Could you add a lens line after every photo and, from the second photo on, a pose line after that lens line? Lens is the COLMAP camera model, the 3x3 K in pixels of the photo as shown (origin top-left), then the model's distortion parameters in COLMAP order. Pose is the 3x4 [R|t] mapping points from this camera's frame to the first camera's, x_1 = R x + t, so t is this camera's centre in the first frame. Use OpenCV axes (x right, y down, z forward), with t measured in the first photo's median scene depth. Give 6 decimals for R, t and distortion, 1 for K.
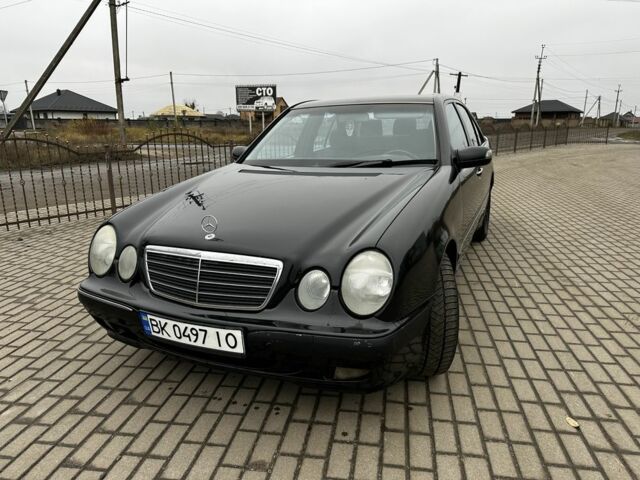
lens RADIAL K [[440.6, 0, 321.4], [0, 440.6, 241.8], [0, 0, 1]] dist [0.026579, -0.020402]
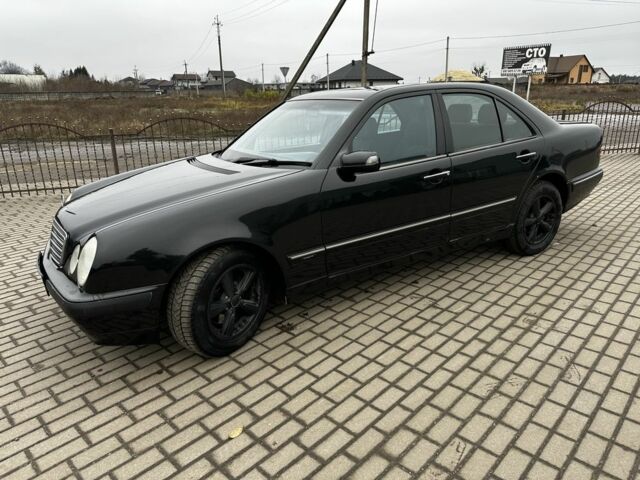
lens RADIAL K [[440.6, 0, 322.5], [0, 440.6, 235.2], [0, 0, 1]] dist [0.026579, -0.020402]
pose [[0.827597, 0.164781, -0.536591, 0.699303], [-0.132366, 0.986272, 0.098722, -0.102034], [0.545492, -0.010676, 0.838048, 0.143321]]
